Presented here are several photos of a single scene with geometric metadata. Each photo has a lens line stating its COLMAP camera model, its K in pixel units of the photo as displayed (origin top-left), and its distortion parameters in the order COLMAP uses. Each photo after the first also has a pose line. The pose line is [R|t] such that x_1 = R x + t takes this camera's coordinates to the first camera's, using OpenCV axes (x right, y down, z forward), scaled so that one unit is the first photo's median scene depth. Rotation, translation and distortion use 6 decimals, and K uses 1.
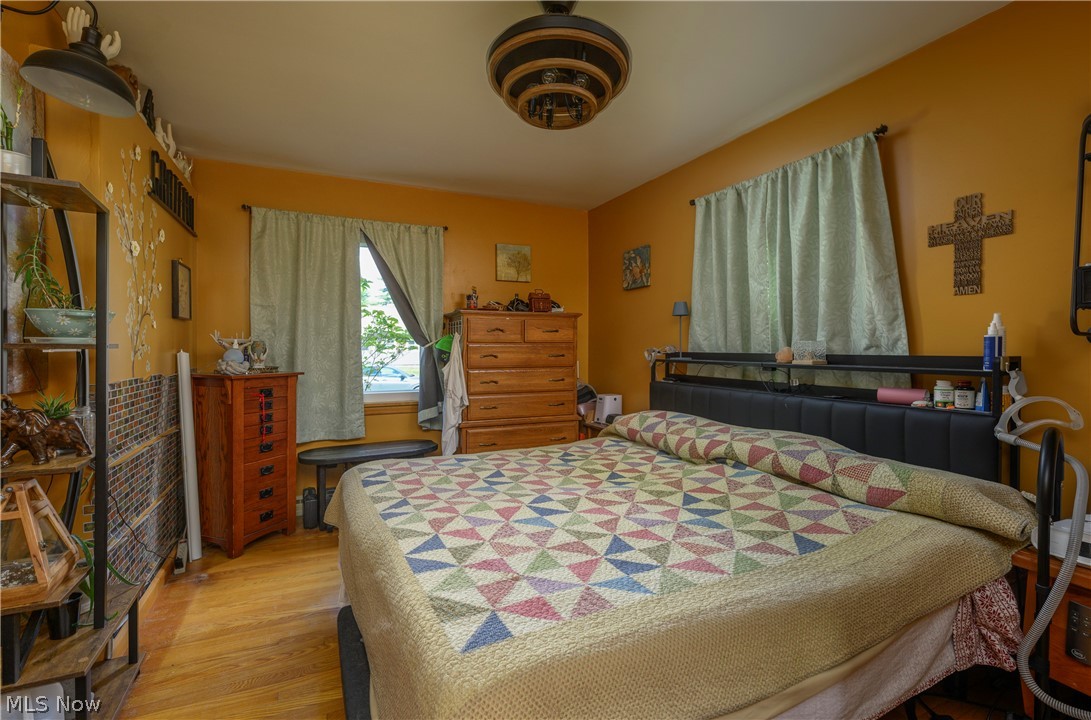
lens RADIAL K [[490.4, 0, 544.6], [0, 490.4, 351.3], [0, 0, 1]] dist [-0.000265, -0.000032]
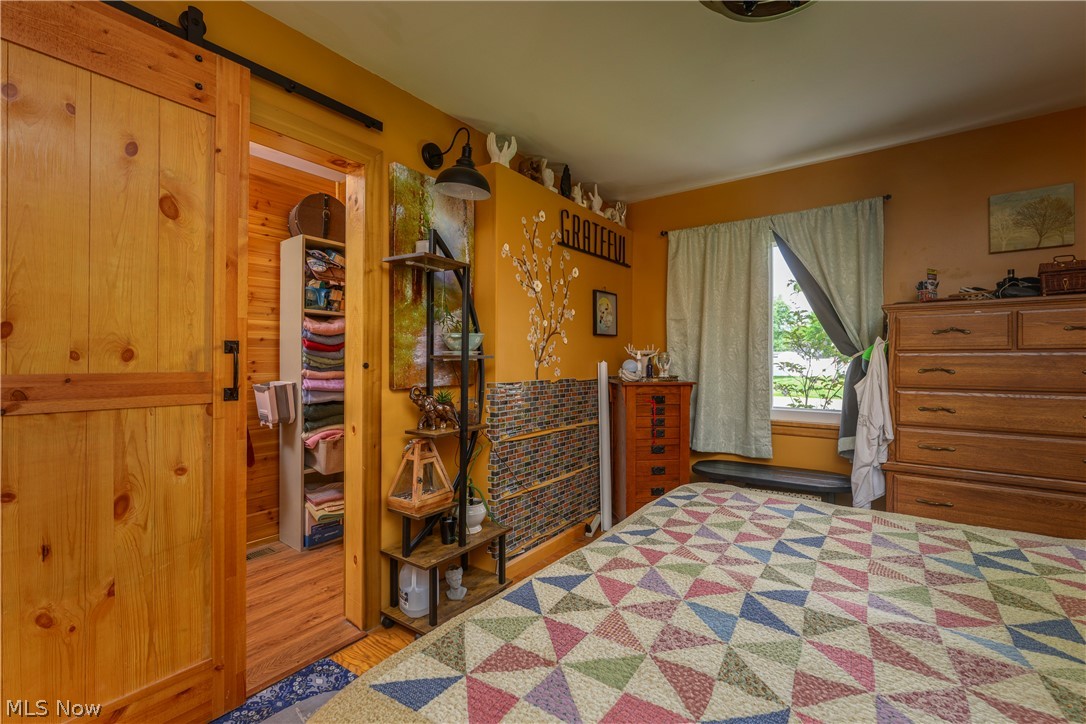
lens RADIAL K [[476.0, 0, 540.9], [0, 476.0, 356.2], [0, 0, 1]] dist [-0.000589, 0.000180]
pose [[0.473859, -0.004306, -0.880590, 0.214880], [-0.006087, 0.999948, -0.008166, -0.001229], [0.880580, 0.009230, 0.473808, 0.234862]]
